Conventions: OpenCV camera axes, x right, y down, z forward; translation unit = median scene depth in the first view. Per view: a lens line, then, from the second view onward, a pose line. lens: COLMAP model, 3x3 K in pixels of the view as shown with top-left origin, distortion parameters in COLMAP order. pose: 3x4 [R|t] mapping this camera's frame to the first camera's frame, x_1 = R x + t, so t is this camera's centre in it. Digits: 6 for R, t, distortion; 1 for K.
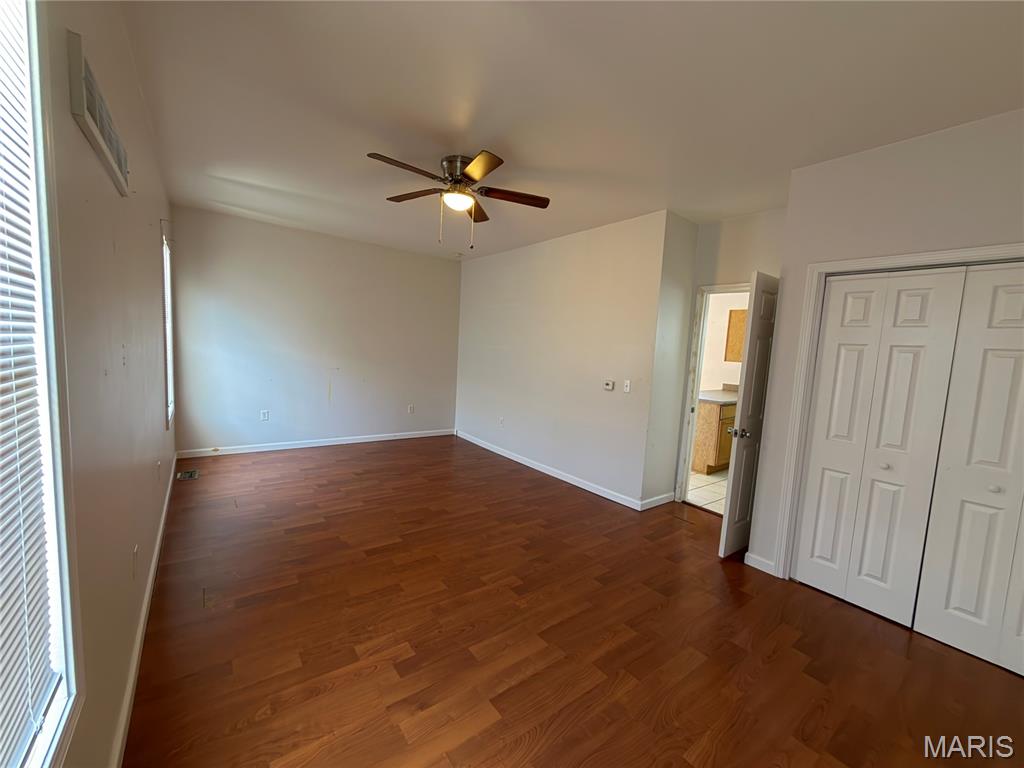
lens RADIAL K [[408.4, 0, 519.2], [0, 408.4, 384.1], [0, 0, 1]] dist [0.019370, 0.000299]
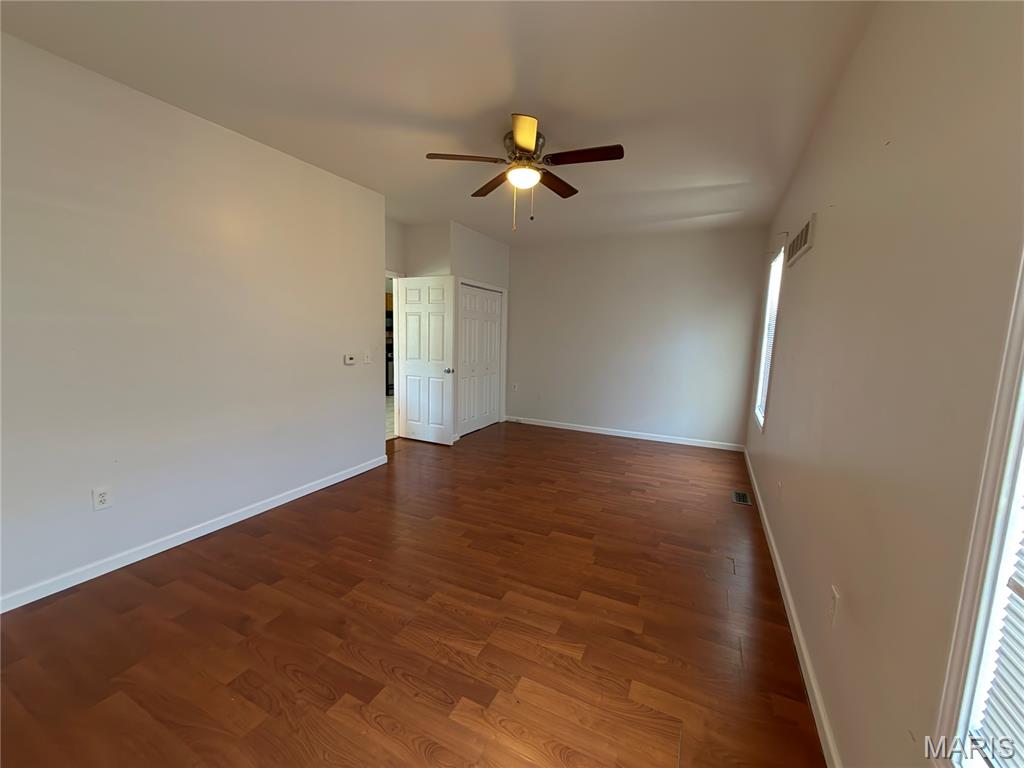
lens RADIAL K [[408.4, 0, 518.2], [0, 408.4, 385.4], [0, 0, 1]] dist [0.019370, 0.000299]
pose [[-0.449891, -0.178027, 0.875160, -1.005579], [0.032706, 0.975989, 0.215351, -0.158685], [-0.892484, 0.125508, -0.433266, 1.411202]]
